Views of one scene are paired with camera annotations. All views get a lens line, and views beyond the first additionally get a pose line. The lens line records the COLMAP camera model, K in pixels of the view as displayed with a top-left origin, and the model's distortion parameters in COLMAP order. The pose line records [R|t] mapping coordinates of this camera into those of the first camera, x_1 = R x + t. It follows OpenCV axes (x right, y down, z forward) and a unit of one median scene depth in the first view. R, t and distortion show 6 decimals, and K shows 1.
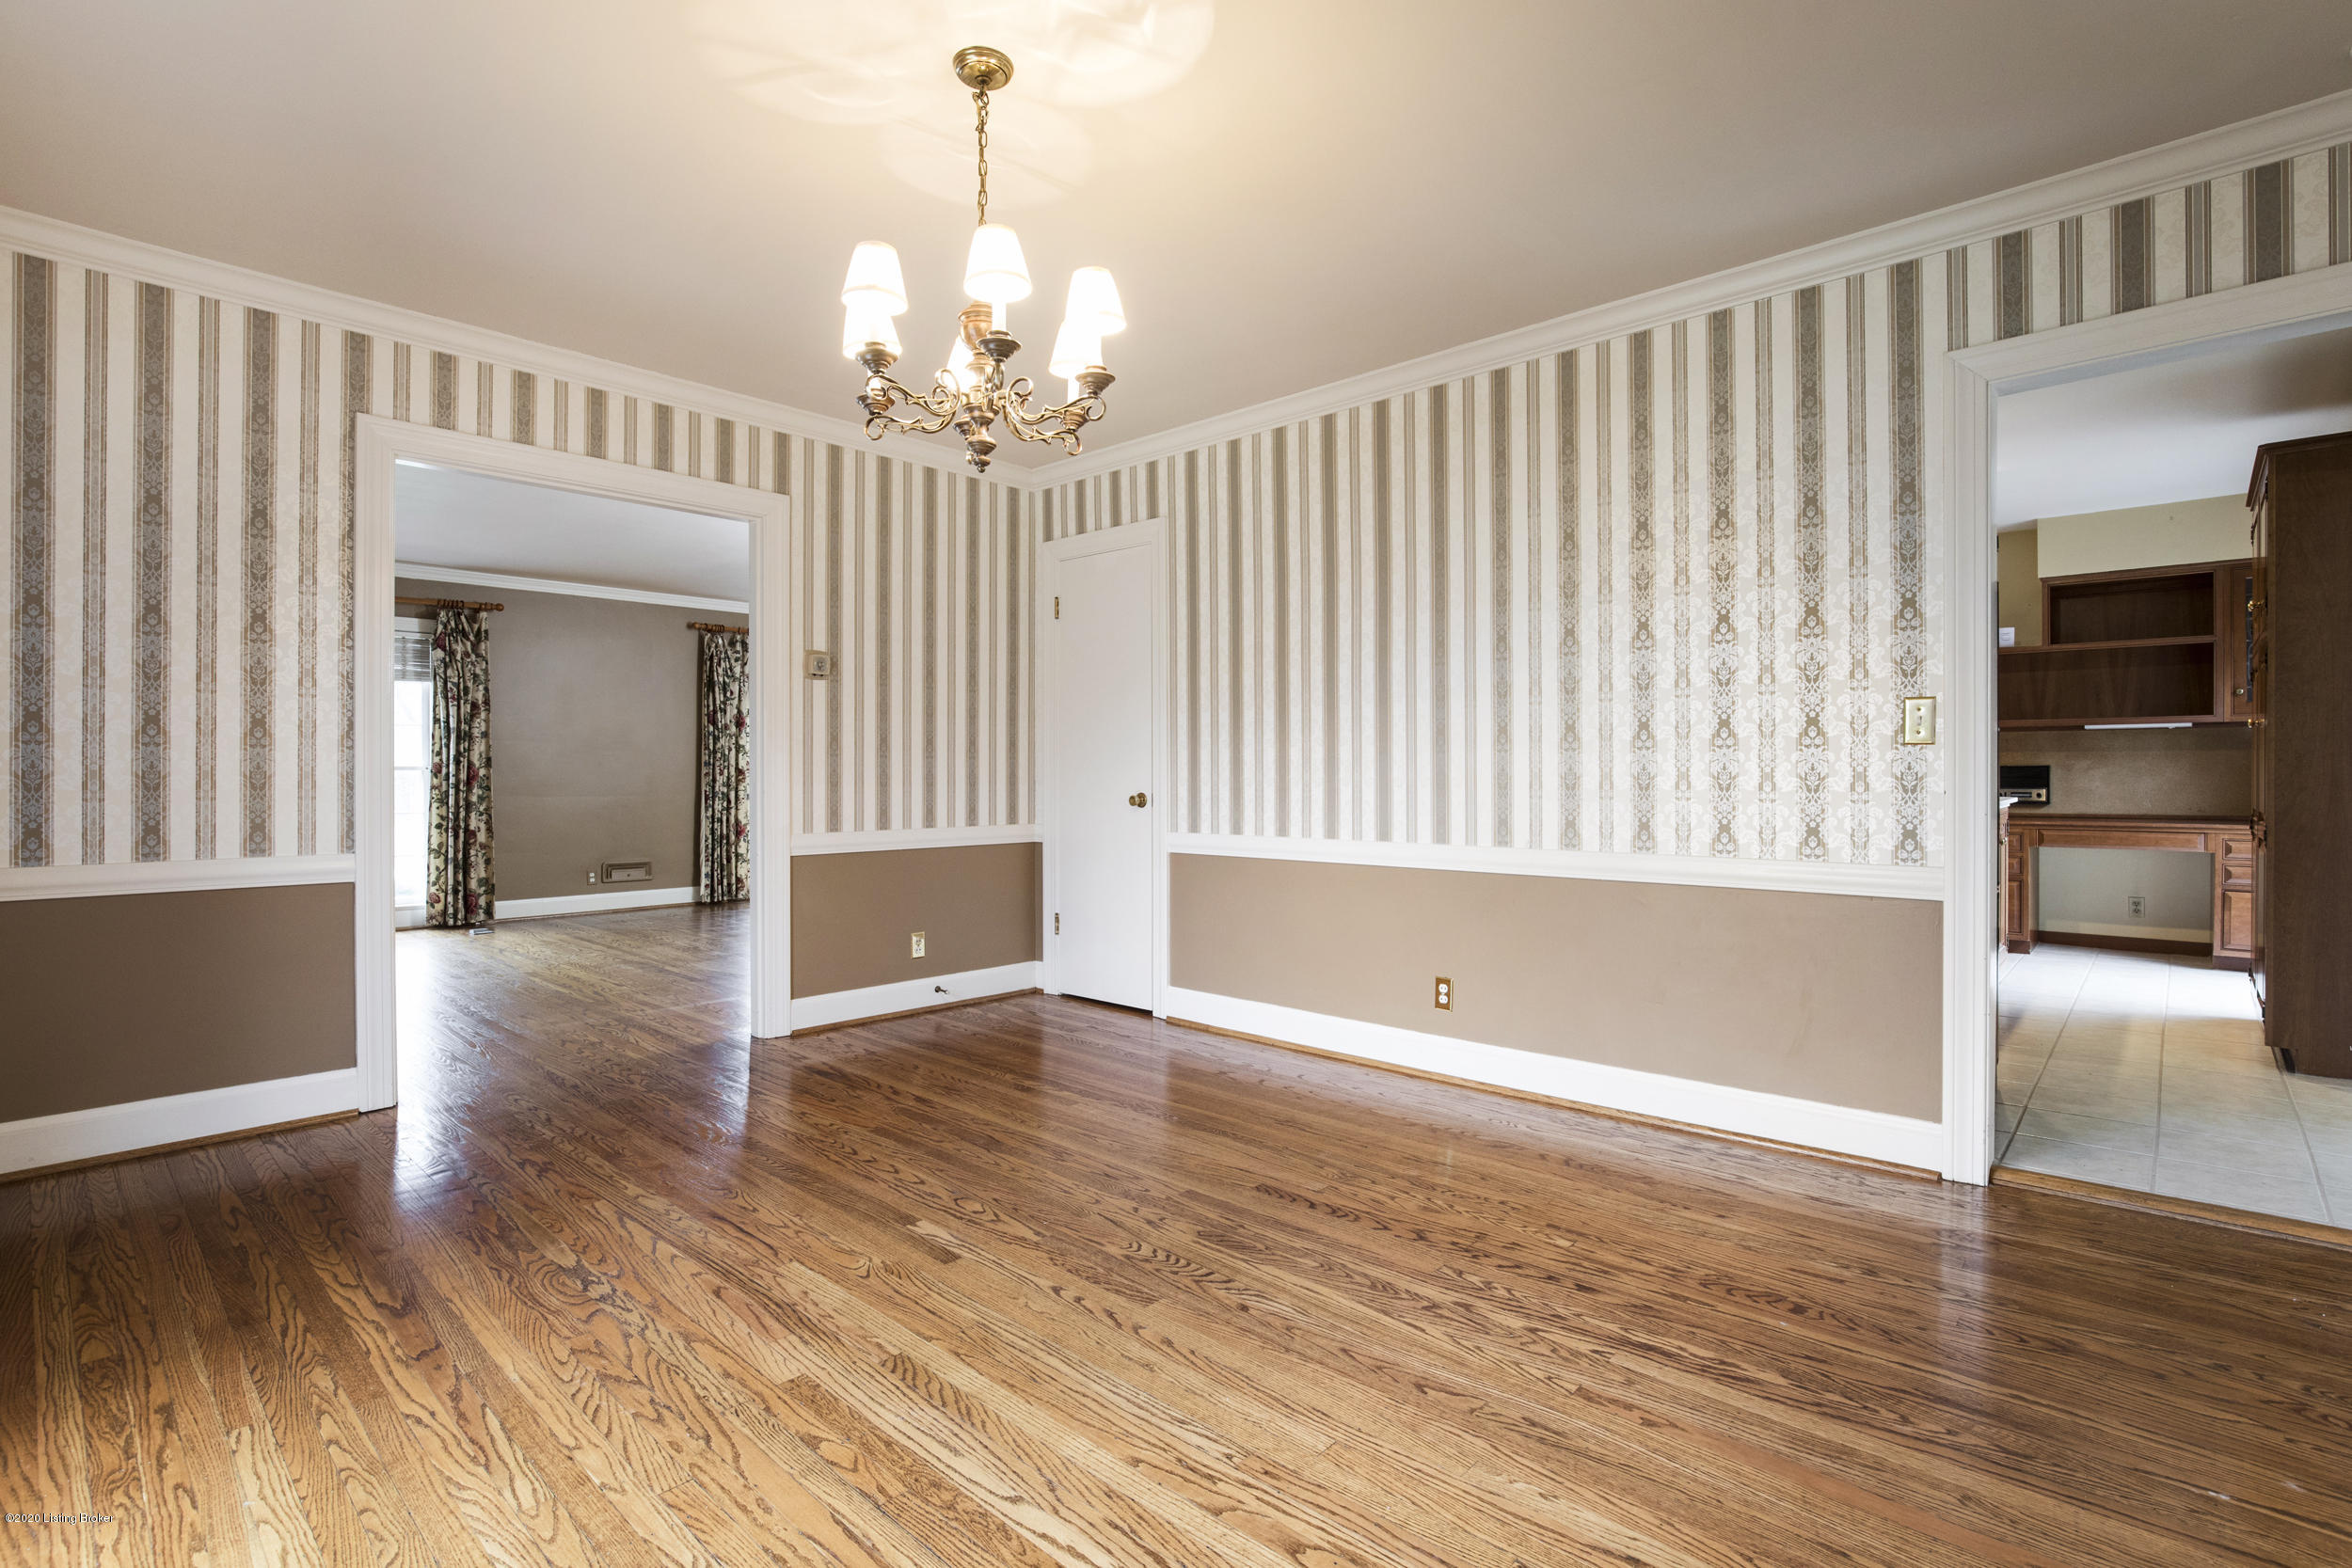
lens RADIAL K [[1083.6, 0, 1179.2], [0, 1083.6, 782.3], [0, 0, 1]] dist [-0.016051, -0.000833]
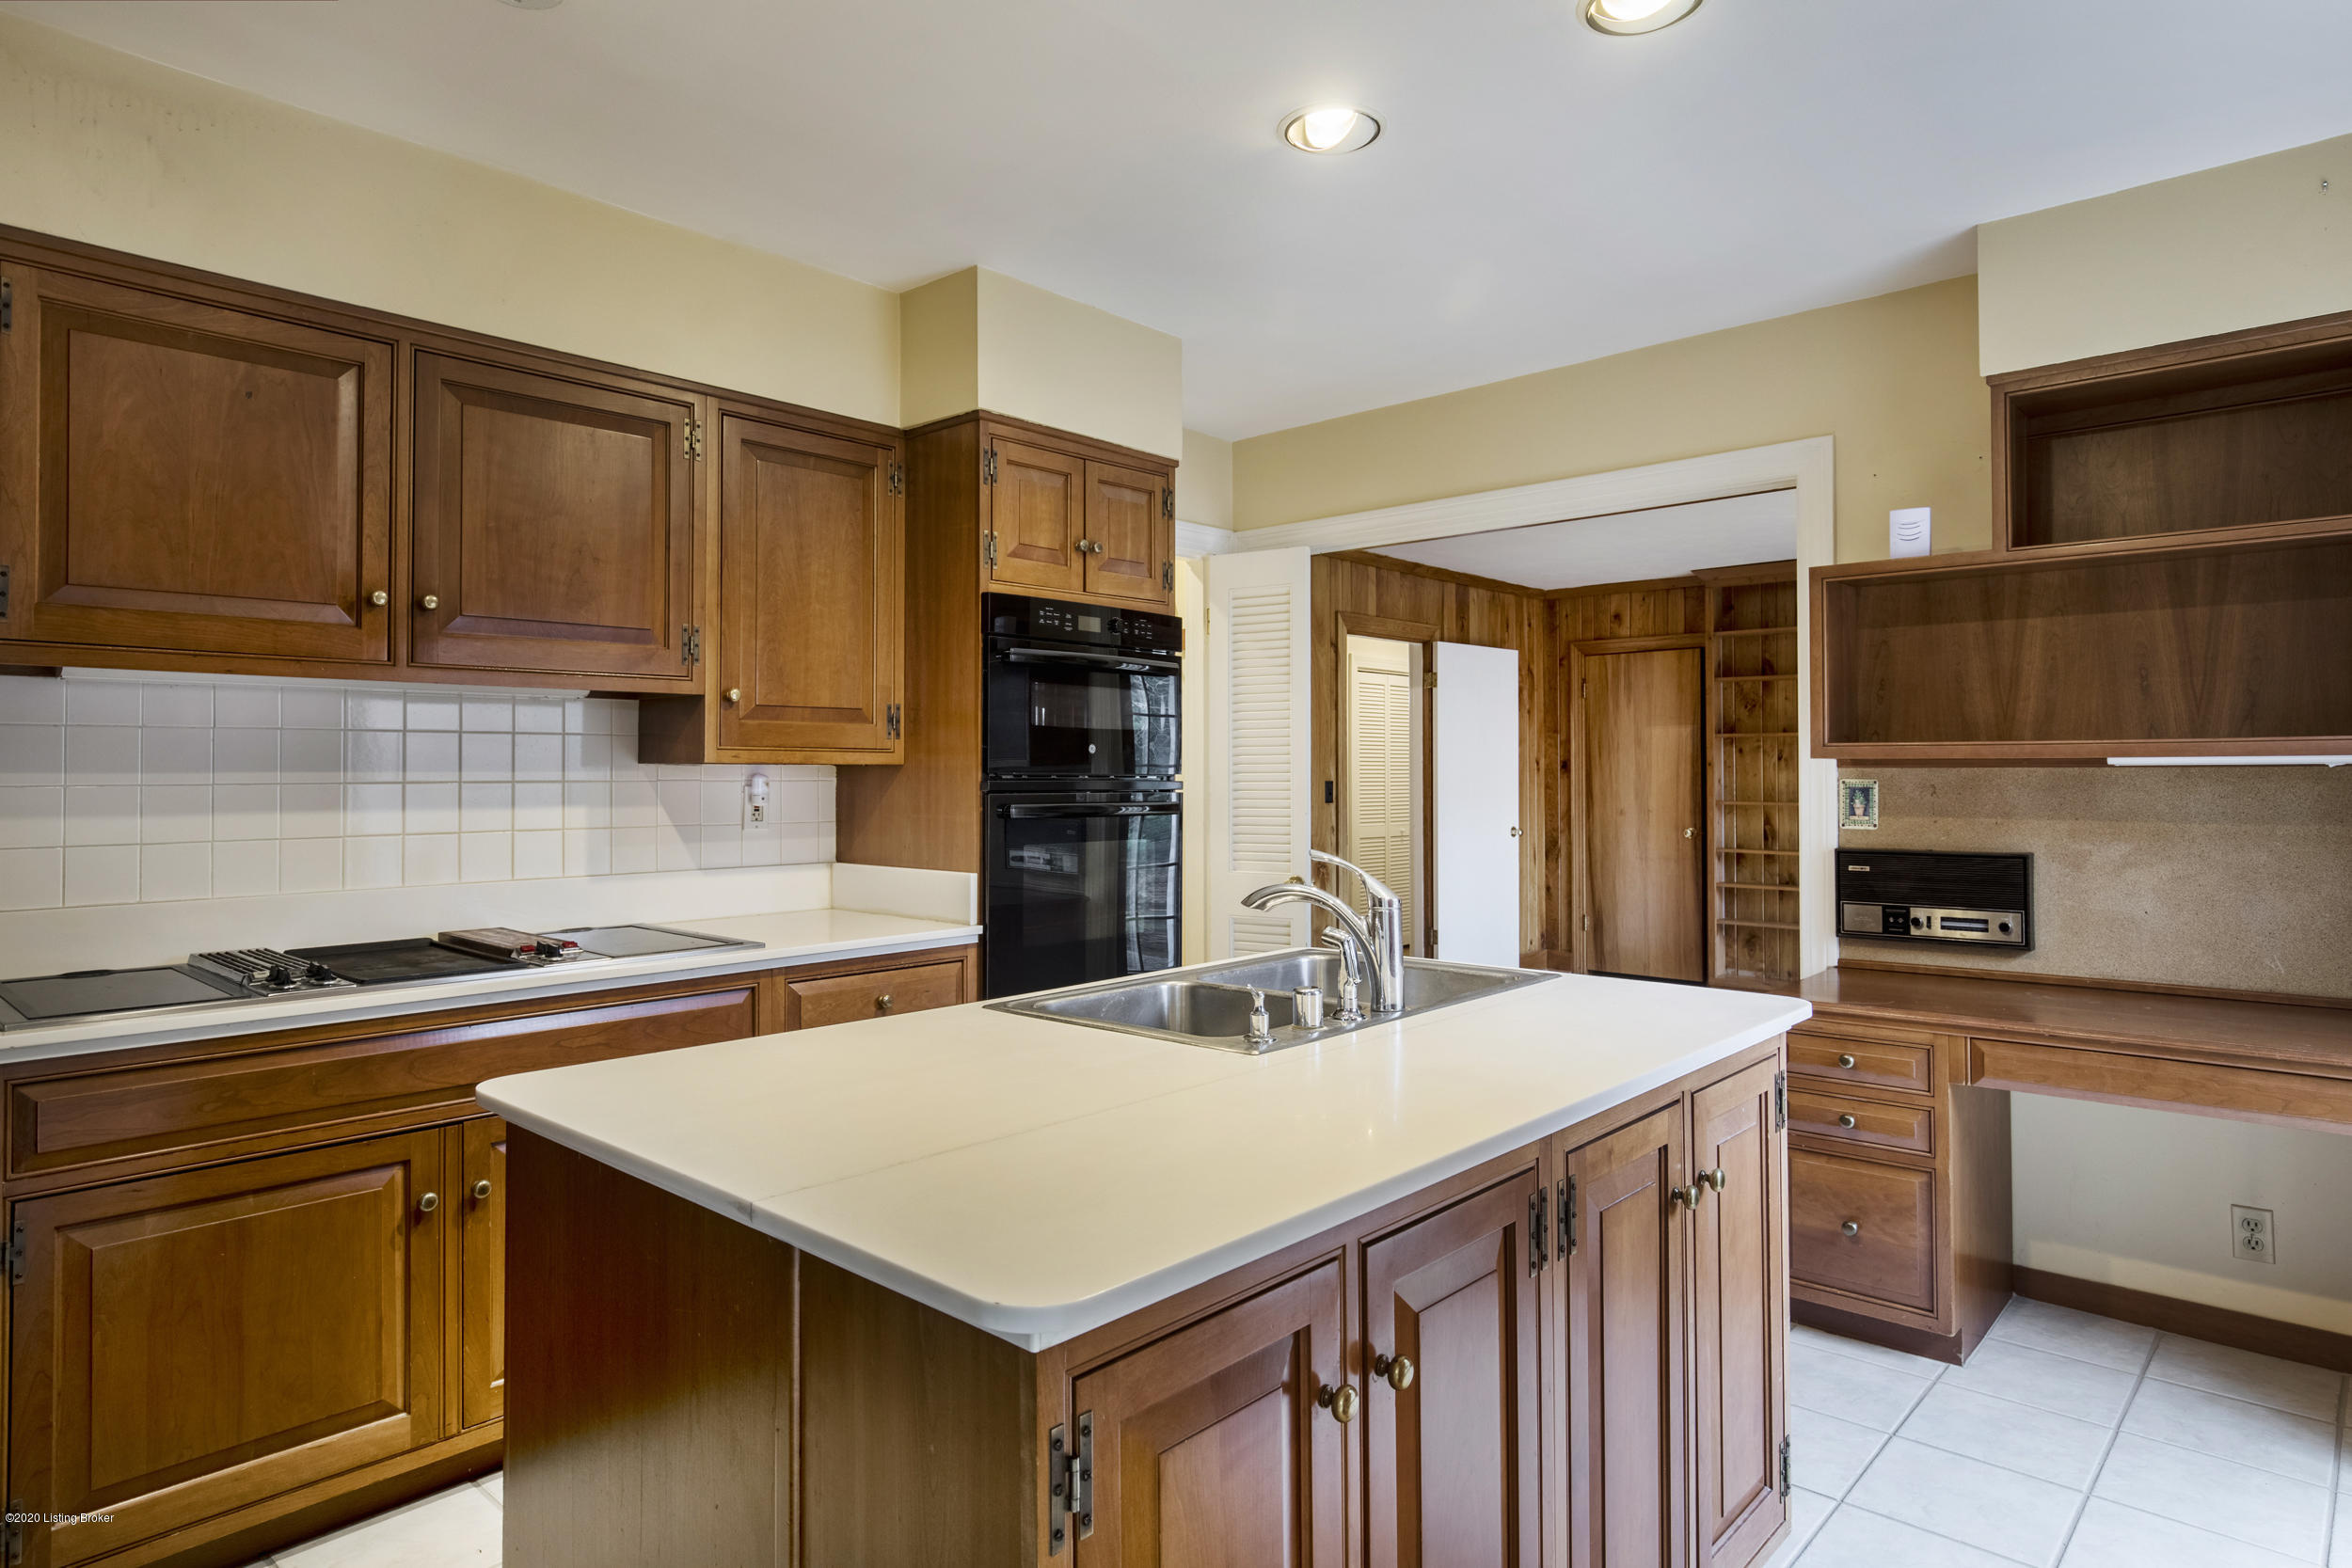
lens RADIAL K [[1311.9, 0, 1169.8], [0, 1311.9, 765.5], [0, 0, 1]] dist [0.000236, 0.000352]
pose [[0.999995, -0.002885, 0.001204, 0.501910], [0.002908, 0.999817, -0.018898, -0.041153], [-0.001149, 0.018902, 0.999821, 0.521730]]
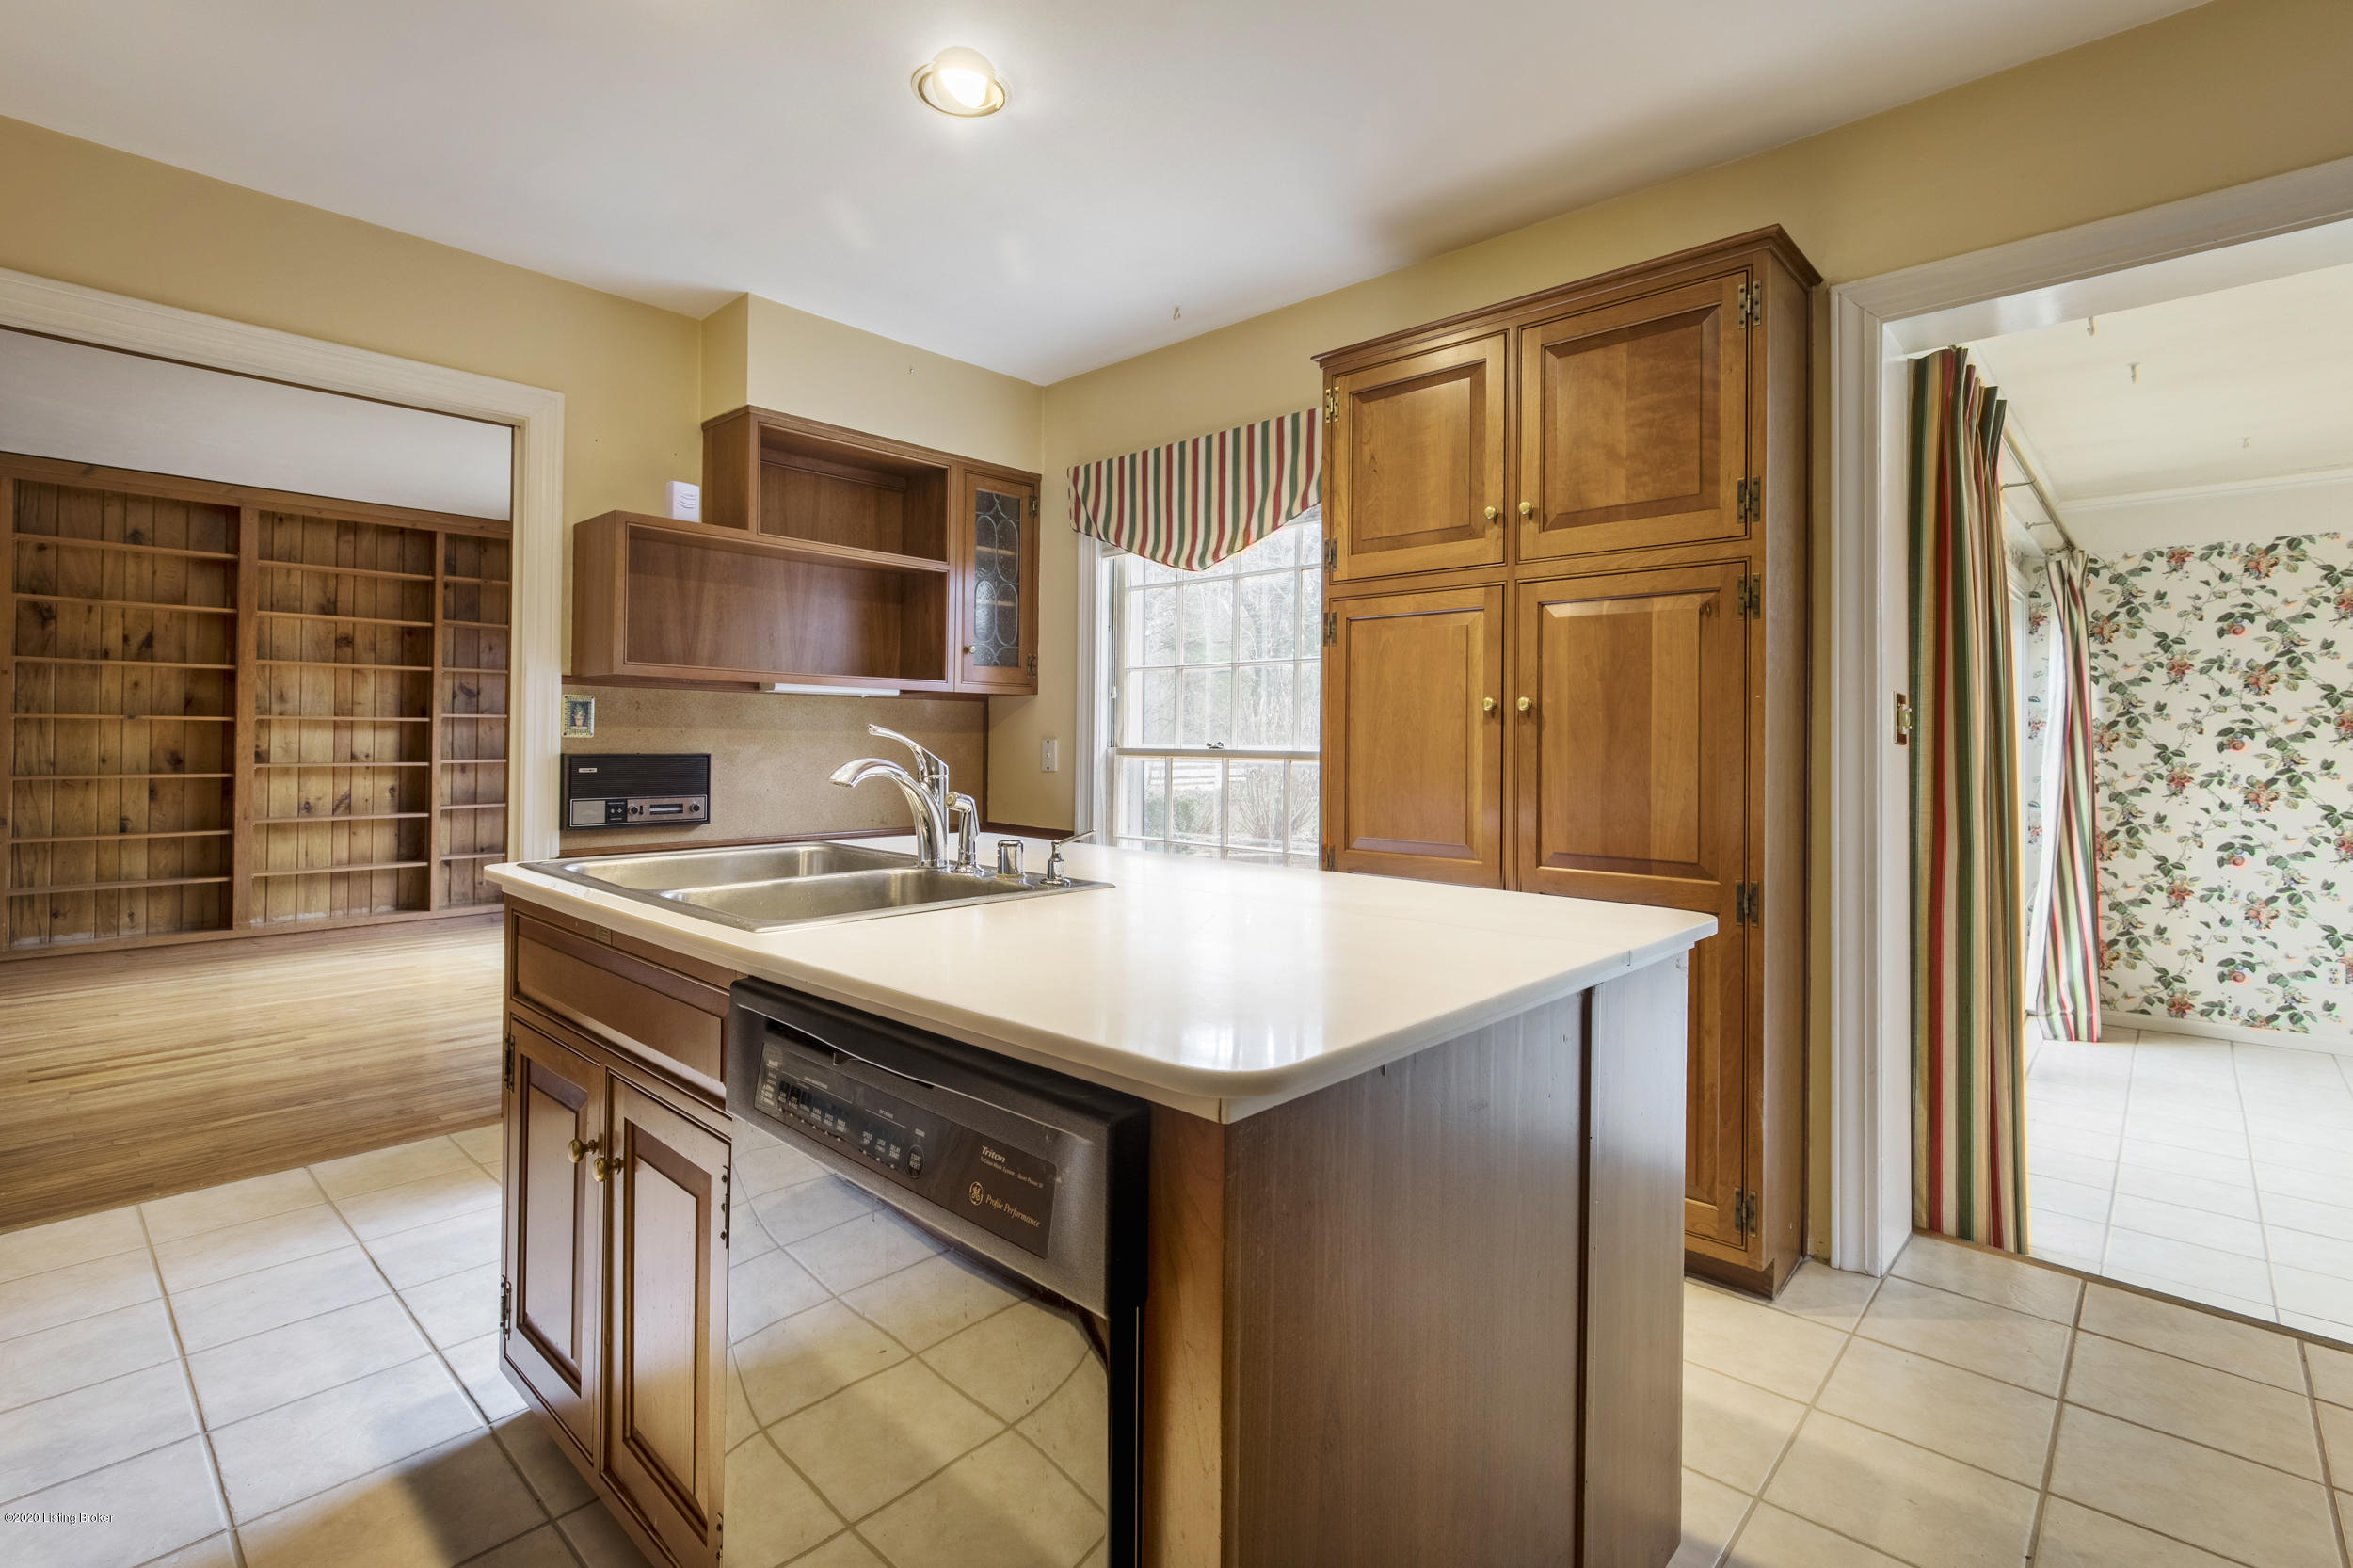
lens RADIAL K [[1084.2, 0, 1201.3], [0, 1084.2, 735.4], [0, 0, 1]] dist [-0.016051, -0.000833]
pose [[-0.010280, 0.004324, 0.999938, 0.260325], [-0.001916, 0.999989, -0.004344, -0.023370], [-0.999945, -0.001961, -0.010271, 0.769970]]
